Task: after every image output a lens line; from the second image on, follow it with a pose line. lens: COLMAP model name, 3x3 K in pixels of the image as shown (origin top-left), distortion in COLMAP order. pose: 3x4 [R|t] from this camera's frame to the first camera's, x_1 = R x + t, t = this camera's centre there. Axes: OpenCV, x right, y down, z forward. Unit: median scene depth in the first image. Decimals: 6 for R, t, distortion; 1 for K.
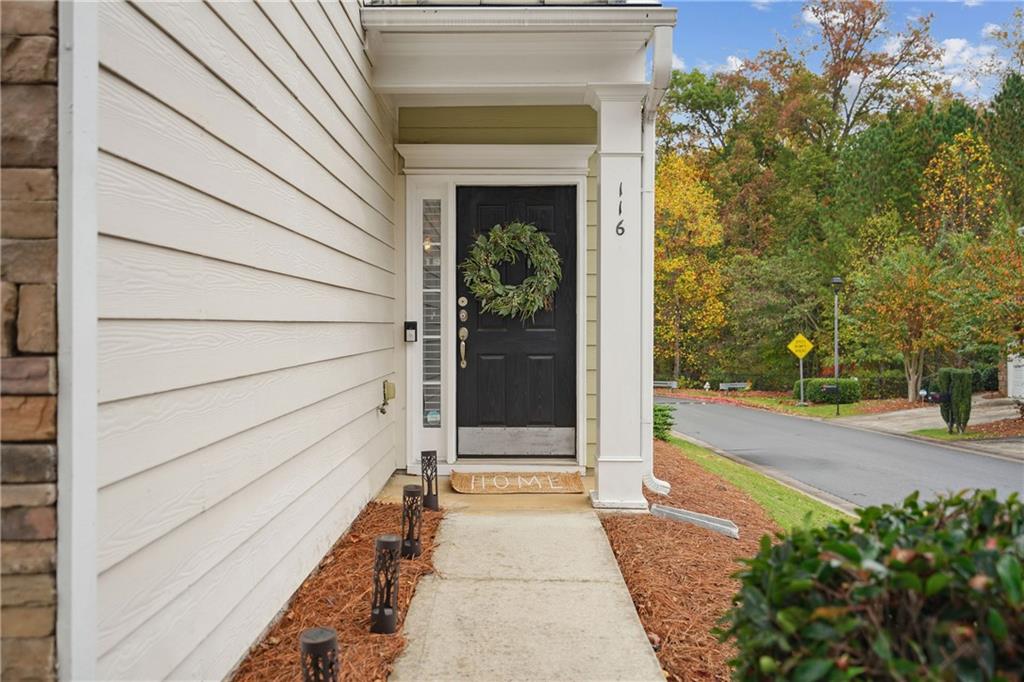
lens RADIAL K [[835.5, 0, 512.0], [0, 835.5, 341.0], [0, 0, 1]] dist [-0.006896, -0.003951]
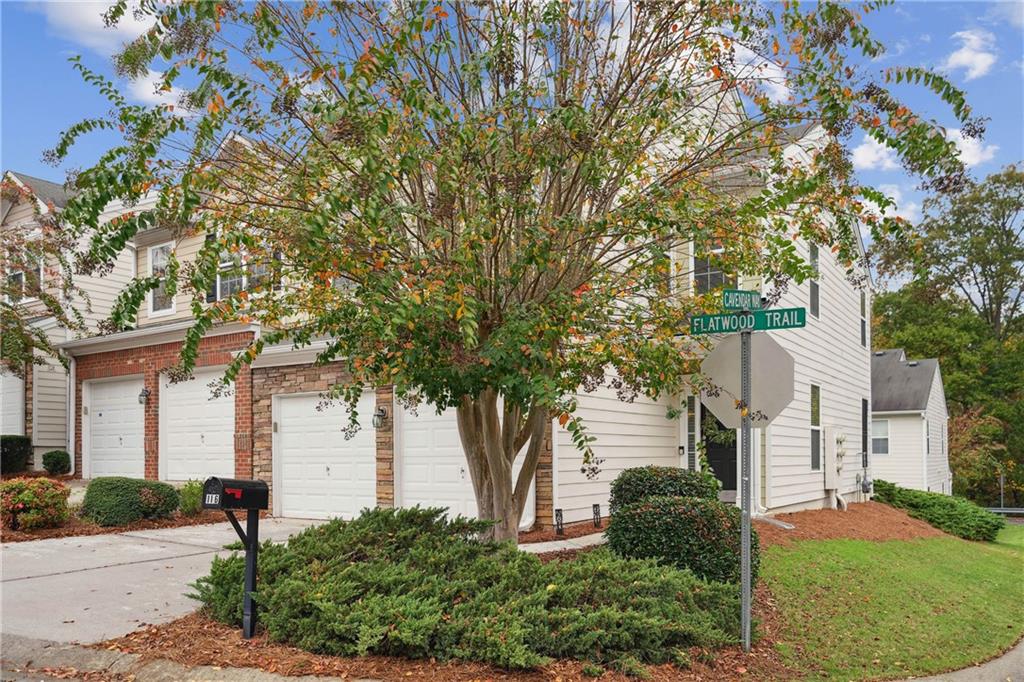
lens RADIAL K [[799.0, 0, 512.0], [0, 799.0, 341.0], [0, 0, 1]] dist [0.001487, 0.002411]
pose [[0.840733, -0.077608, -0.535859, 0.717242], [-0.008740, 0.987600, -0.156745, 0.041991], [0.541380, 0.136464, 0.829630, -1.204522]]
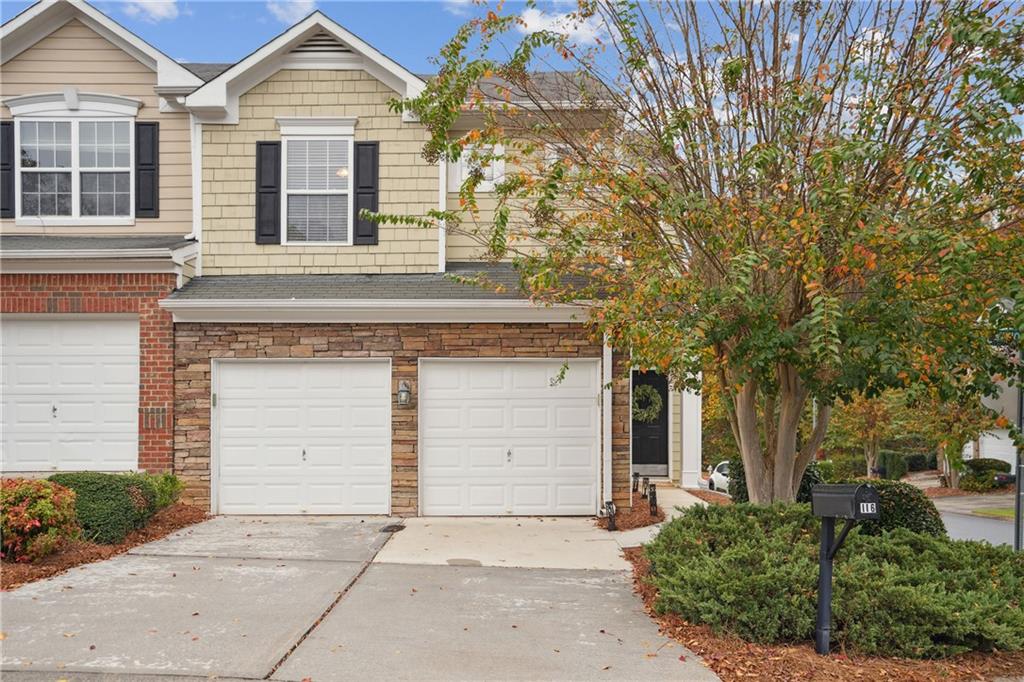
lens RADIAL K [[835.5, 0, 512.0], [0, 835.5, 341.0], [0, 0, 1]] dist [-0.006896, -0.003951]
pose [[0.999996, 0.002268, -0.001500, -0.375815], [-0.002414, 0.994359, -0.106044, 0.000141], [0.001251, 0.106047, 0.994360, -1.494965]]
